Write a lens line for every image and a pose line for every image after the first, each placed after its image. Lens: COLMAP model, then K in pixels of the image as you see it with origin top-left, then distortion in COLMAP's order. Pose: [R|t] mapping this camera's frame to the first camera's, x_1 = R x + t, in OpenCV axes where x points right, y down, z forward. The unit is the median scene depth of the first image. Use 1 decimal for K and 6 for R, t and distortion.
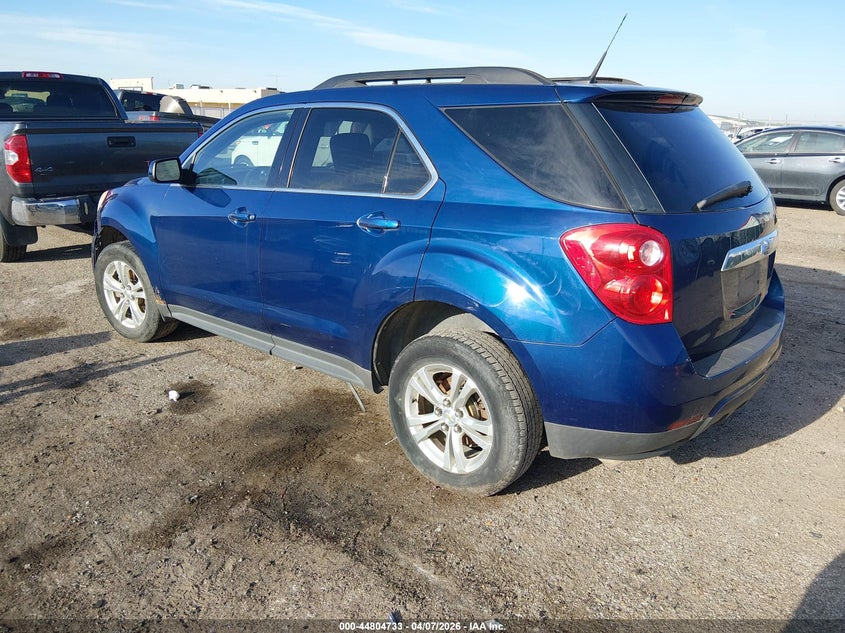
lens RADIAL K [[652.9, 0, 418.7], [0, 652.9, 316.2], [0, 0, 1]] dist [-0.012433, -0.012881]
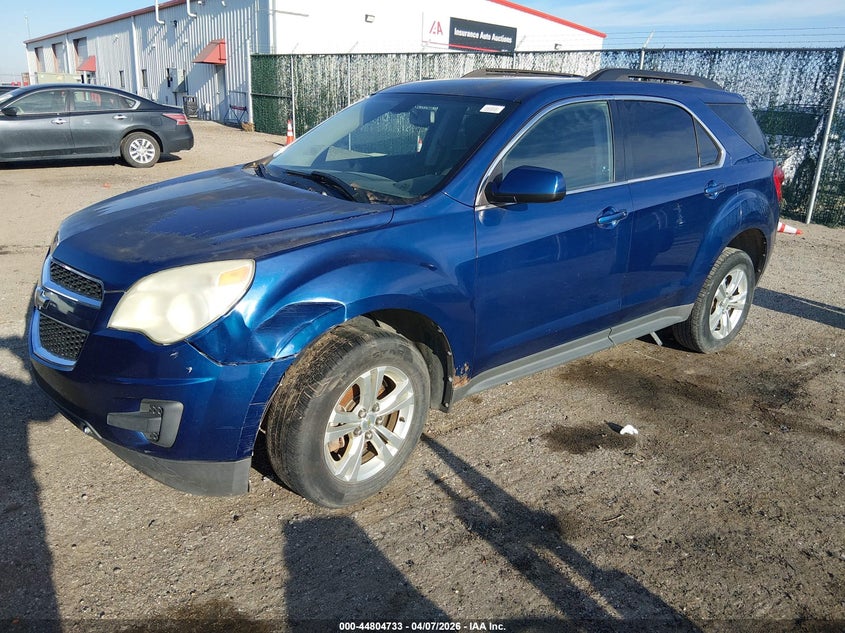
lens RADIAL K [[652.9, 0, 418.7], [0, 652.9, 316.2], [0, 0, 1]] dist [-0.012433, -0.012881]
pose [[0.171617, -0.326119, 0.929620, -1.134801], [0.253964, 0.926372, 0.278095, -0.321632], [-0.951867, 0.188364, 0.241804, 0.972086]]
